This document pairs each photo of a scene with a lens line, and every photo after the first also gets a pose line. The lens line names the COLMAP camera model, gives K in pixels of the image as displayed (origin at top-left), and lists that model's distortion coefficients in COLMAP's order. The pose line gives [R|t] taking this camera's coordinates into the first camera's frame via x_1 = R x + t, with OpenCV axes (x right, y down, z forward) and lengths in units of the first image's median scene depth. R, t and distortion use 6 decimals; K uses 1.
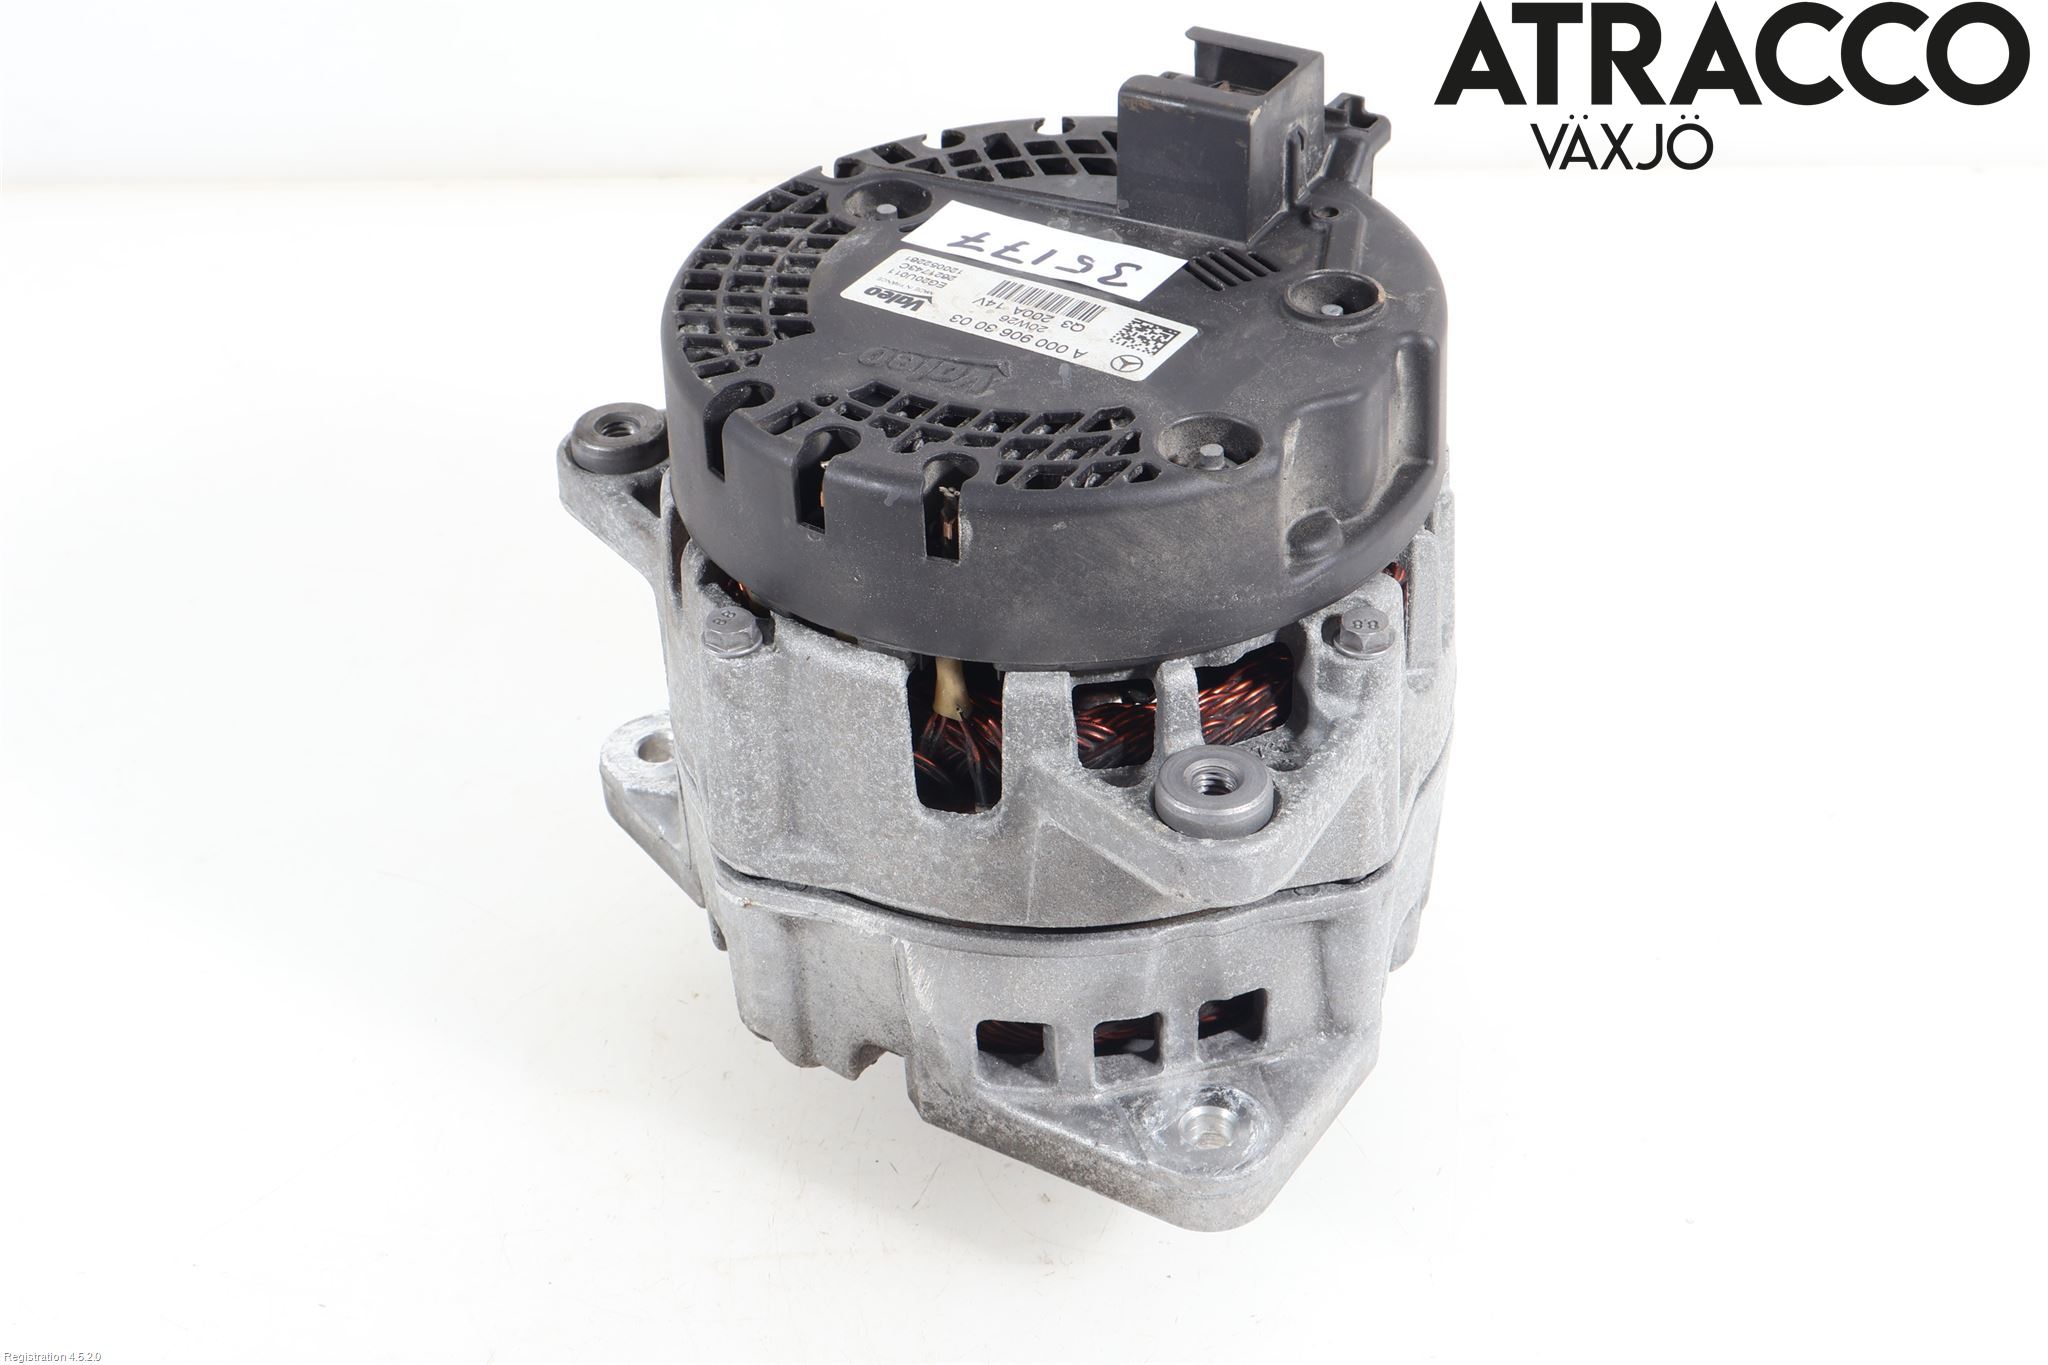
lens RADIAL K [[2924.5, 0, 1023.0], [0, 2924.5, 682.5], [0, 0, 1]] dist [-0.004259, 0.000000]
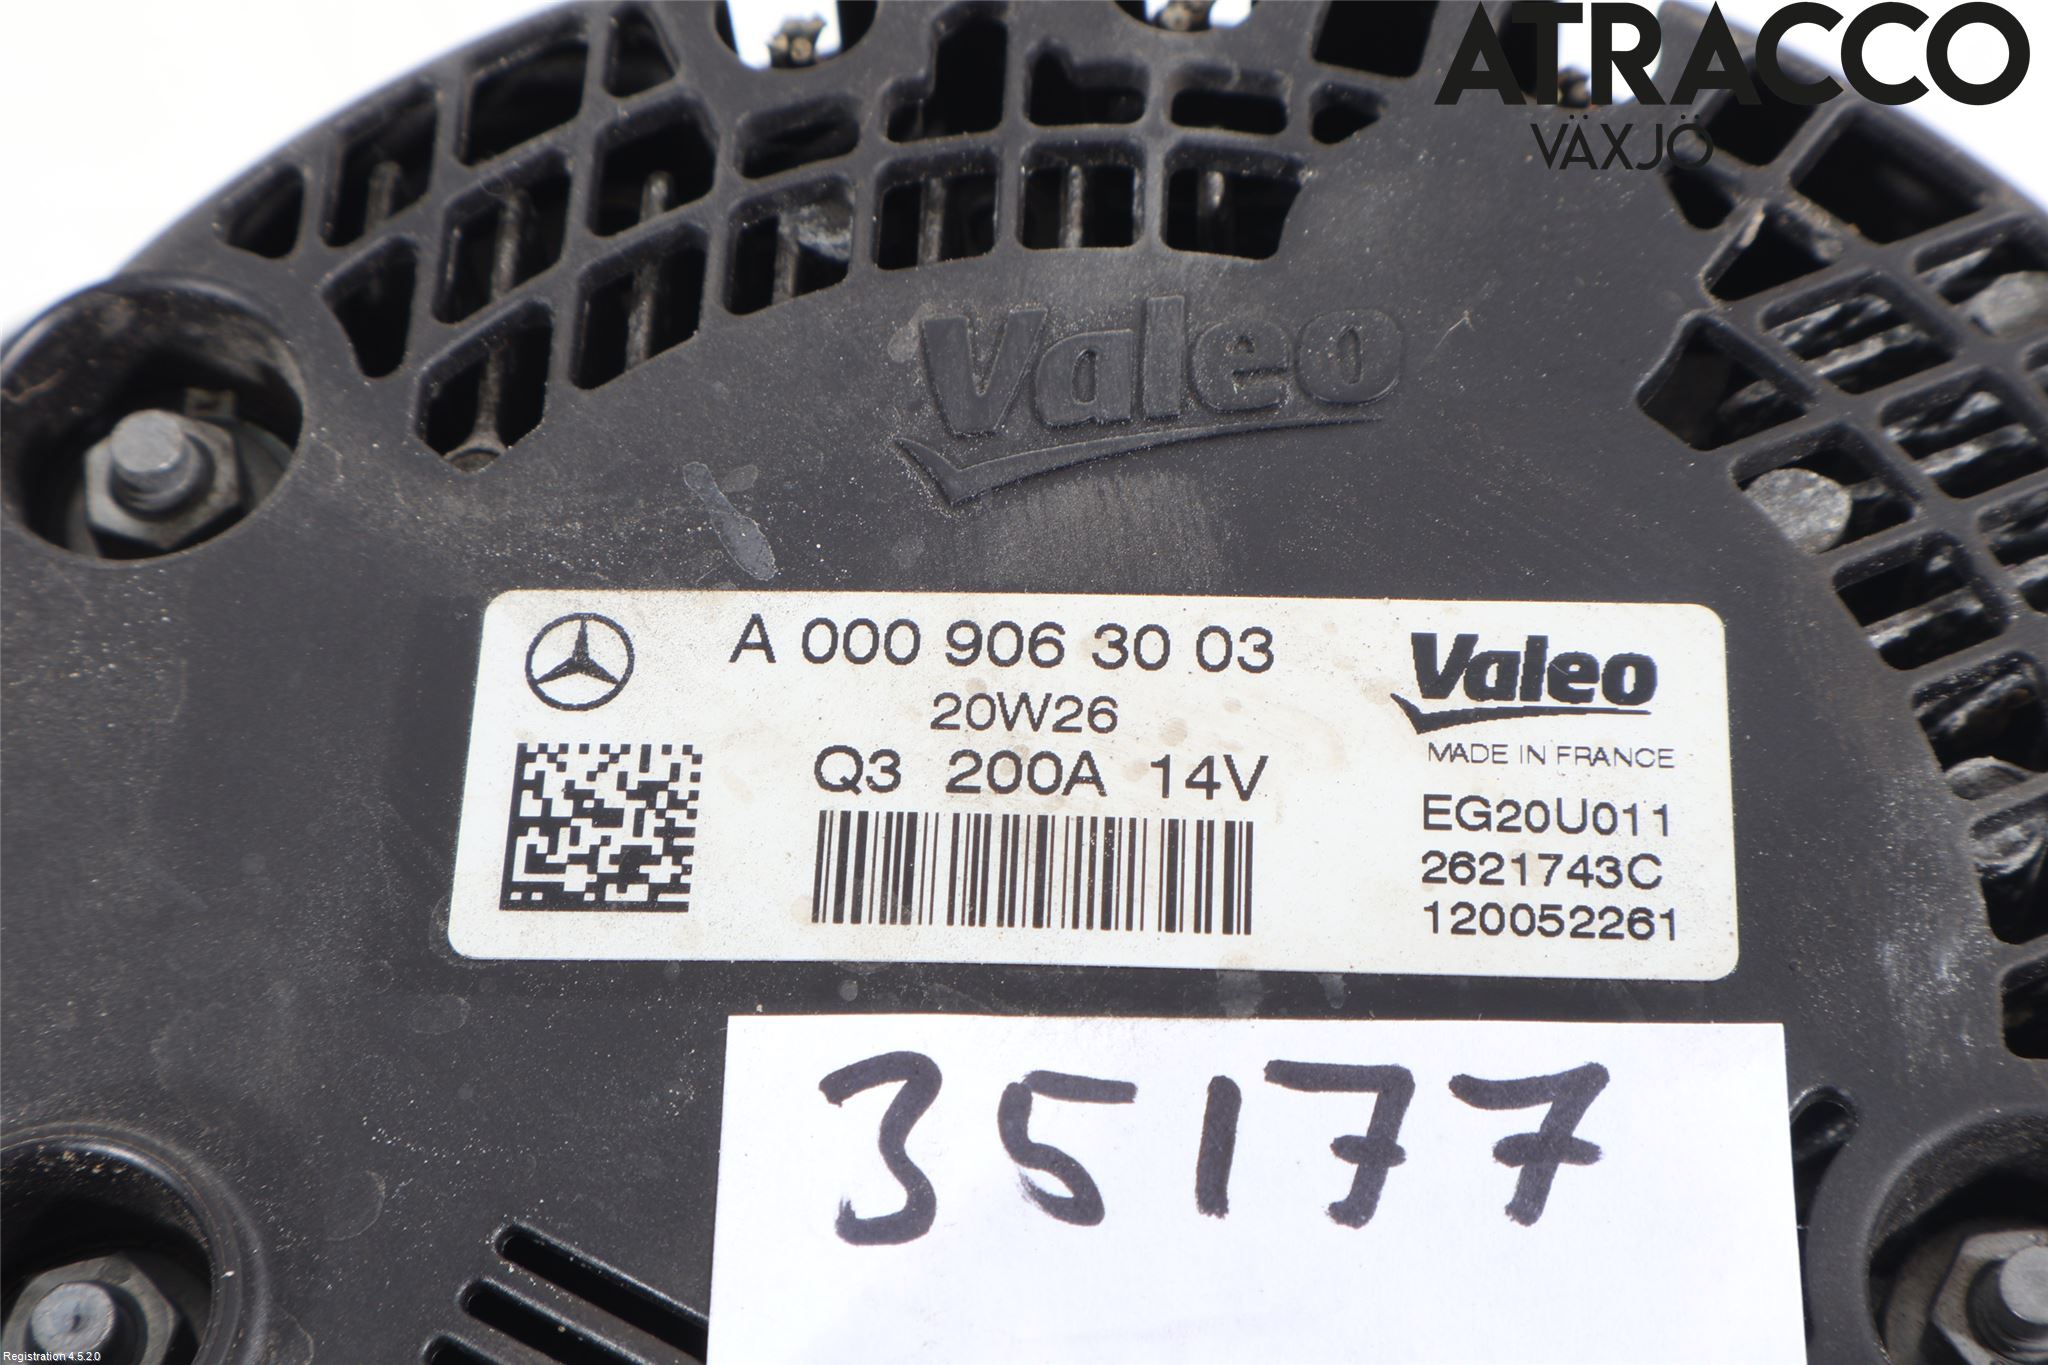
lens RADIAL K [[4189.0, 0, 1024.1], [0, 4189.0, 680.9], [0, 0, 1]] dist [0.027050, 0.000000]
pose [[-0.862500, 0.469267, -0.189425, 0.075754], [-0.244932, -0.059552, 0.967710, -0.515864], [0.442834, 0.881046, 0.166302, 0.925728]]
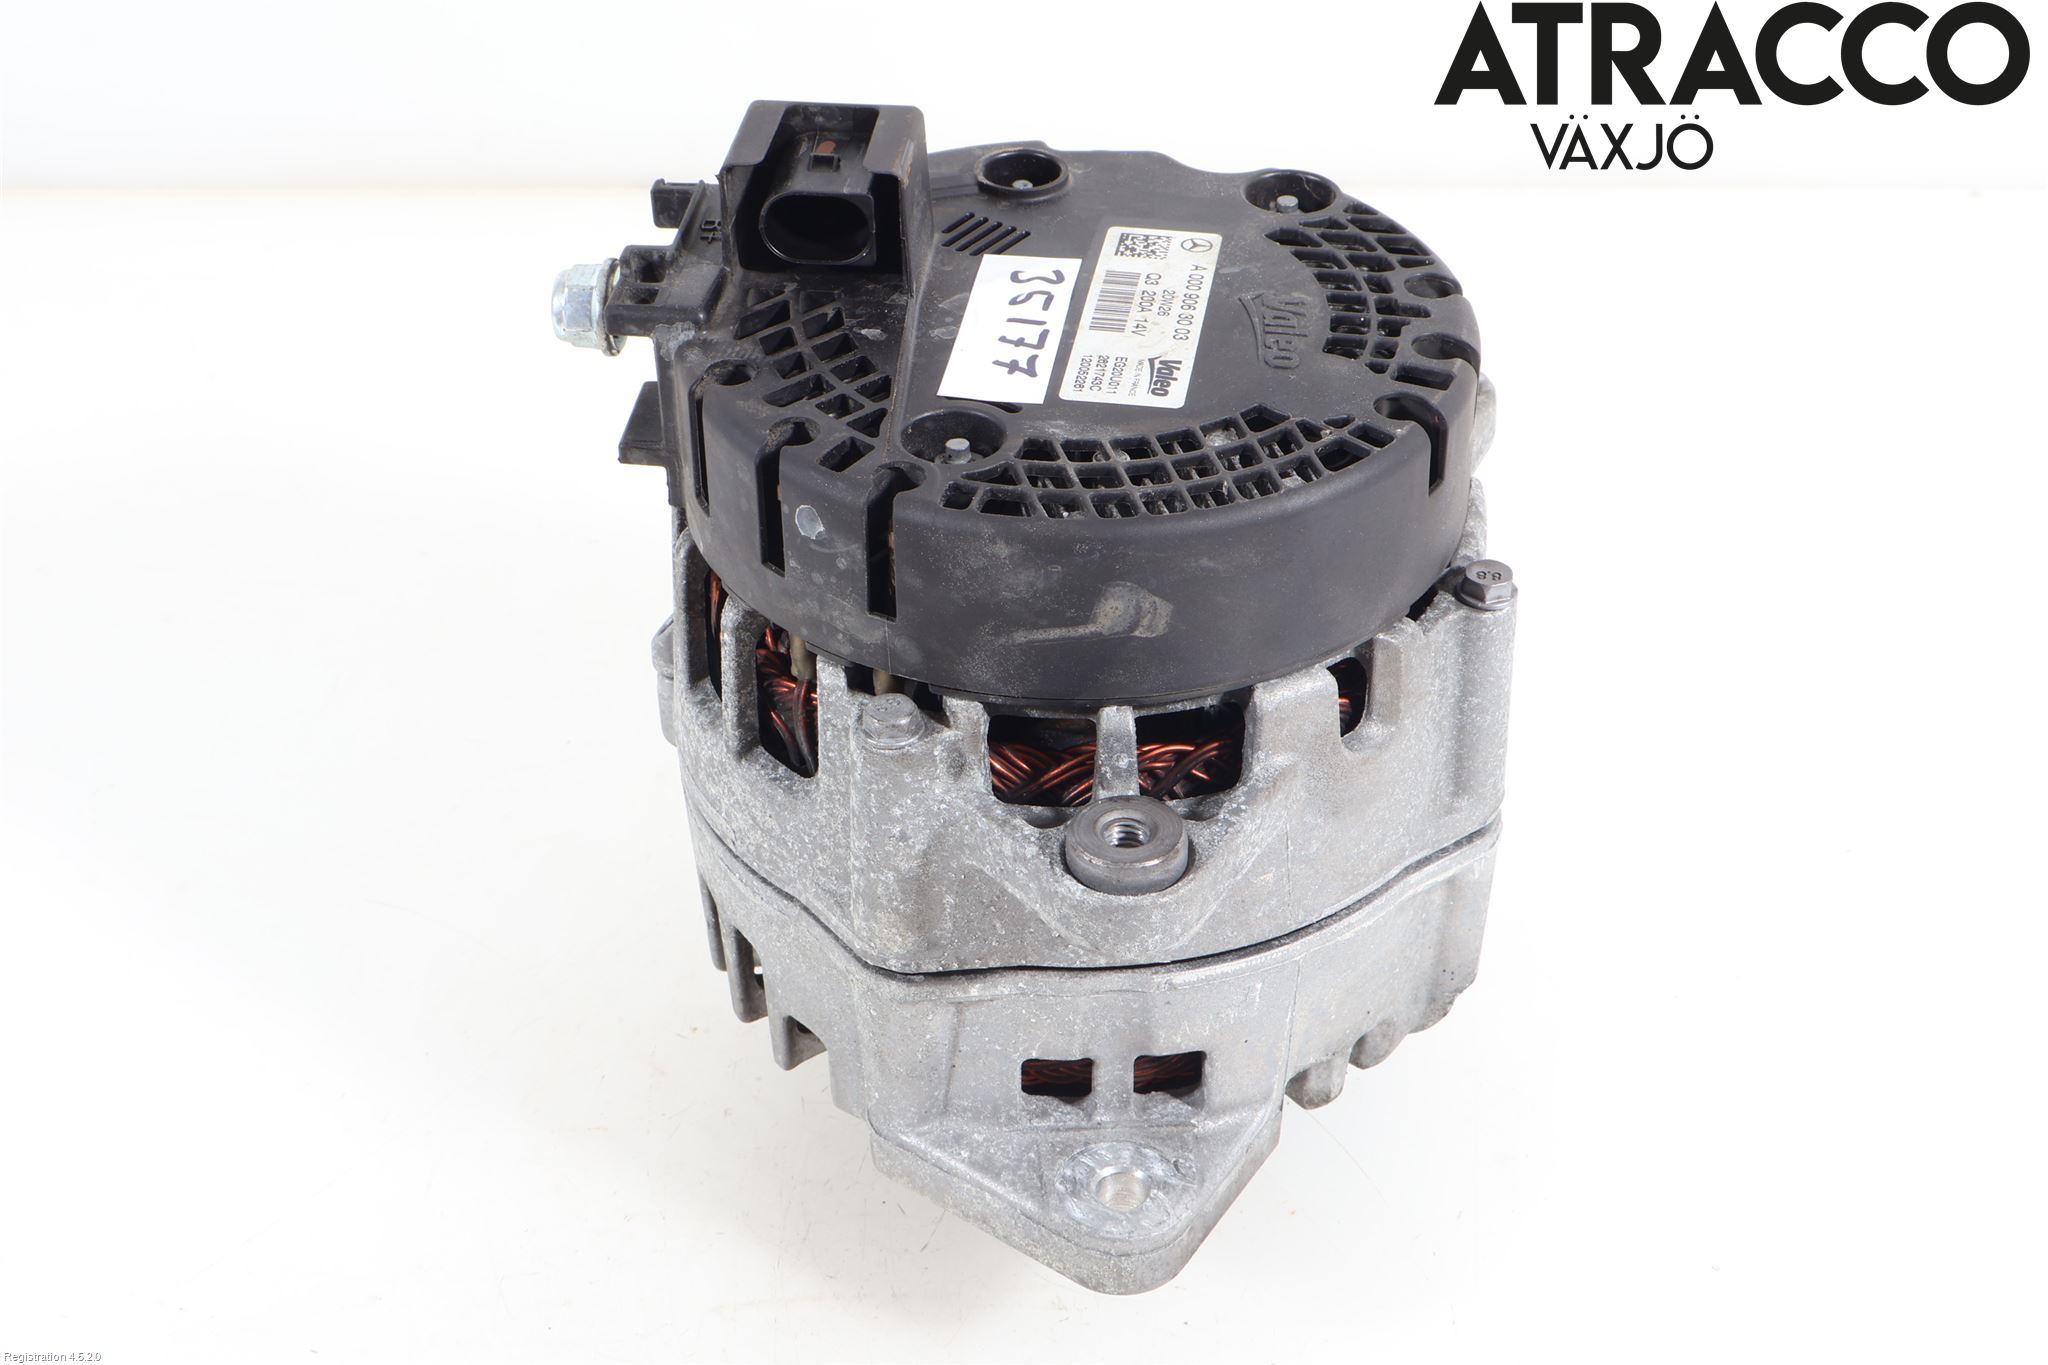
lens RADIAL K [[2924.5, 0, 1023.9], [0, 2924.5, 681.5], [0, 0, 1]] dist [-0.004259, 0.000000]
pose [[-0.391748, -0.511289, 0.764929, -0.803282], [0.556740, 0.530170, 0.639500, -0.713808], [-0.732512, 0.676389, 0.076962, 1.042021]]
